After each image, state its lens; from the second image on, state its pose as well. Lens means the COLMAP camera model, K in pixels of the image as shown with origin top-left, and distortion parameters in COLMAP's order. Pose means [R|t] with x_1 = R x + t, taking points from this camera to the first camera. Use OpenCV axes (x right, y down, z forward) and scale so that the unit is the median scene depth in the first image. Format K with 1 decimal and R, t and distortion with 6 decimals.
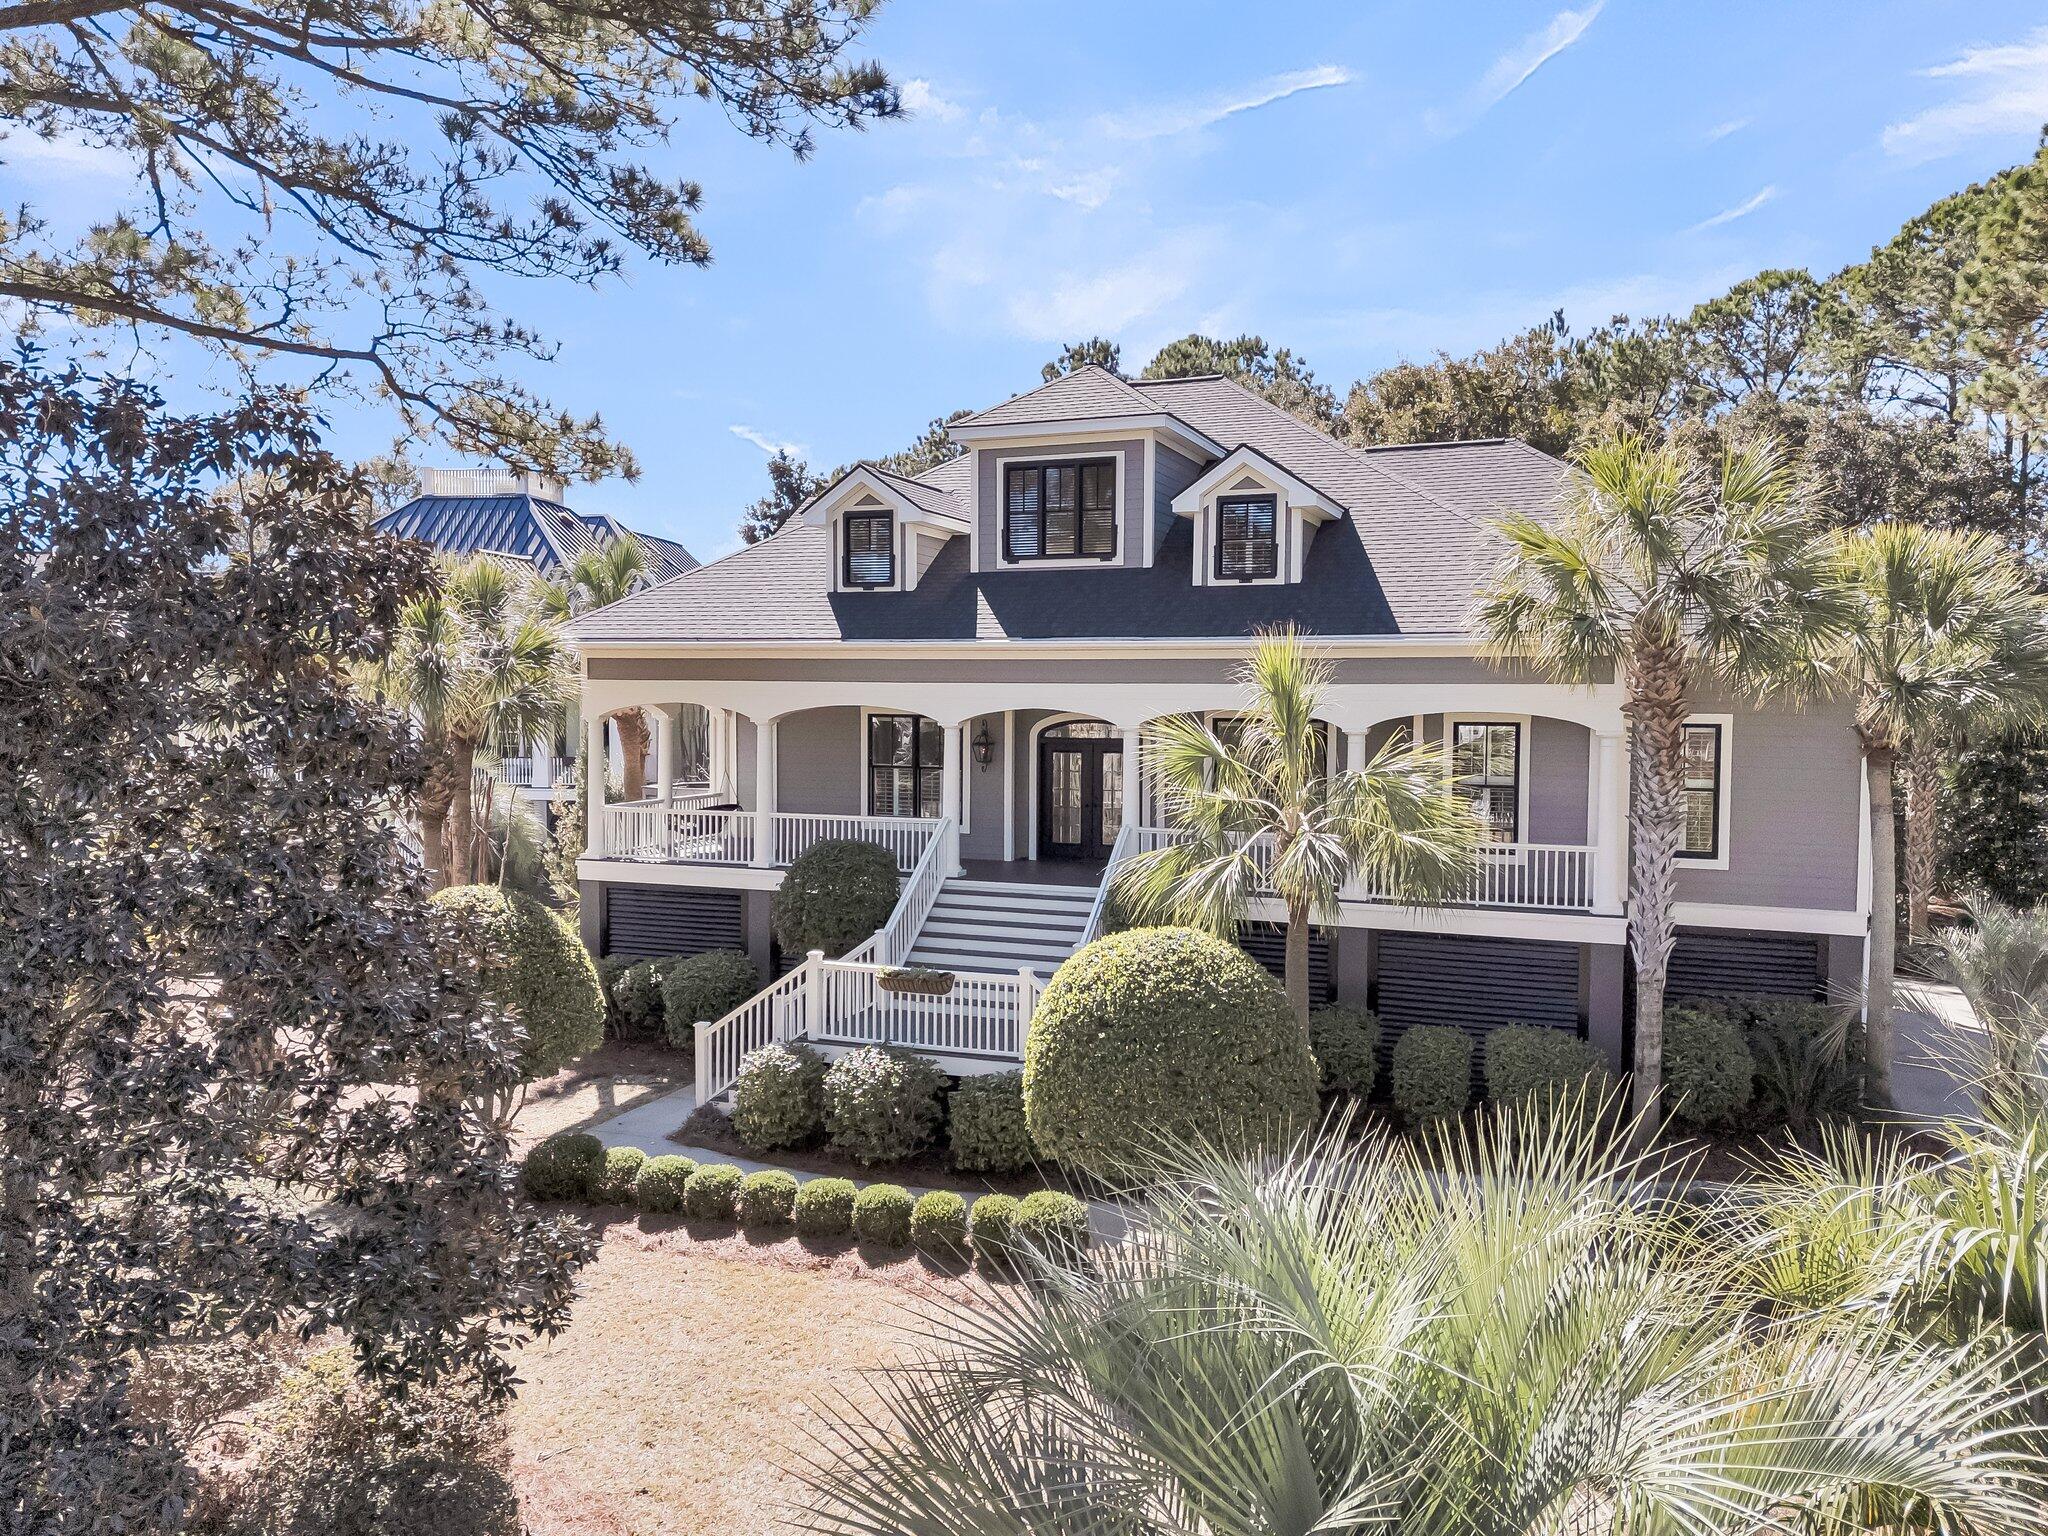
lens RADIAL K [[1466.4, 0, 1022.5], [0, 1466.4, 766.2], [0, 0, 1]] dist [-0.001545, -0.004402]
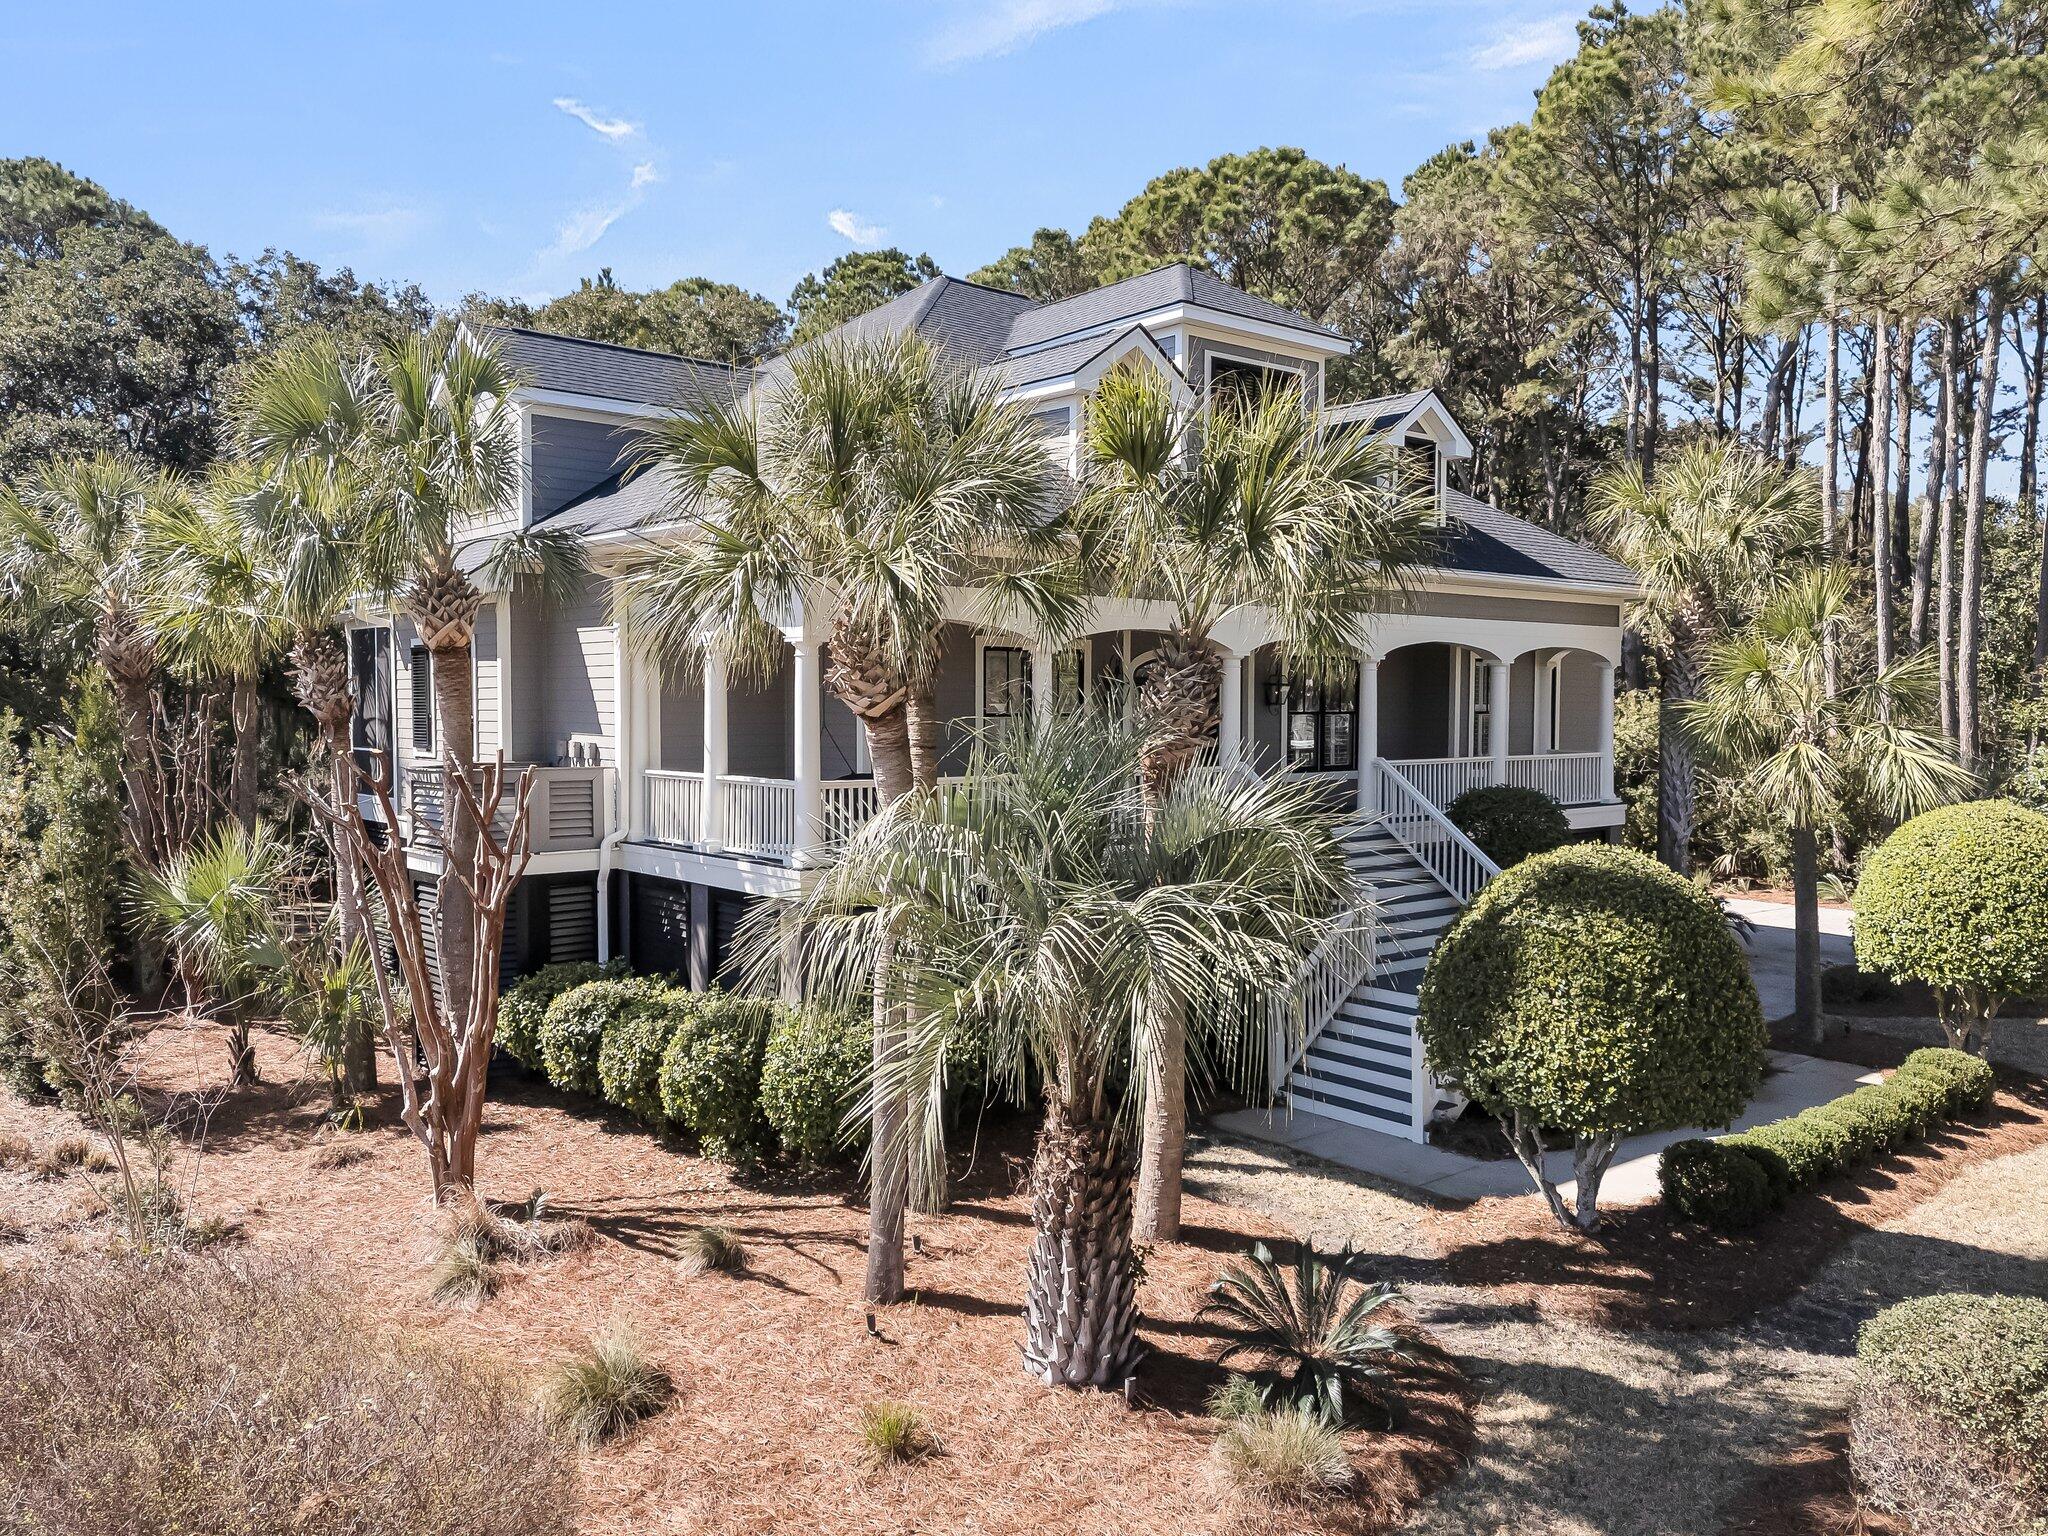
lens RADIAL K [[1466.4, 0, 1024.1], [0, 1466.4, 770.7], [0, 0, 1]] dist [-0.001545, -0.004402]
pose [[0.521213, -0.031839, 0.852833, -0.904150], [0.048398, 0.998798, 0.007709, 0.029933], [-0.852053, 0.037258, 0.522128, 0.715043]]
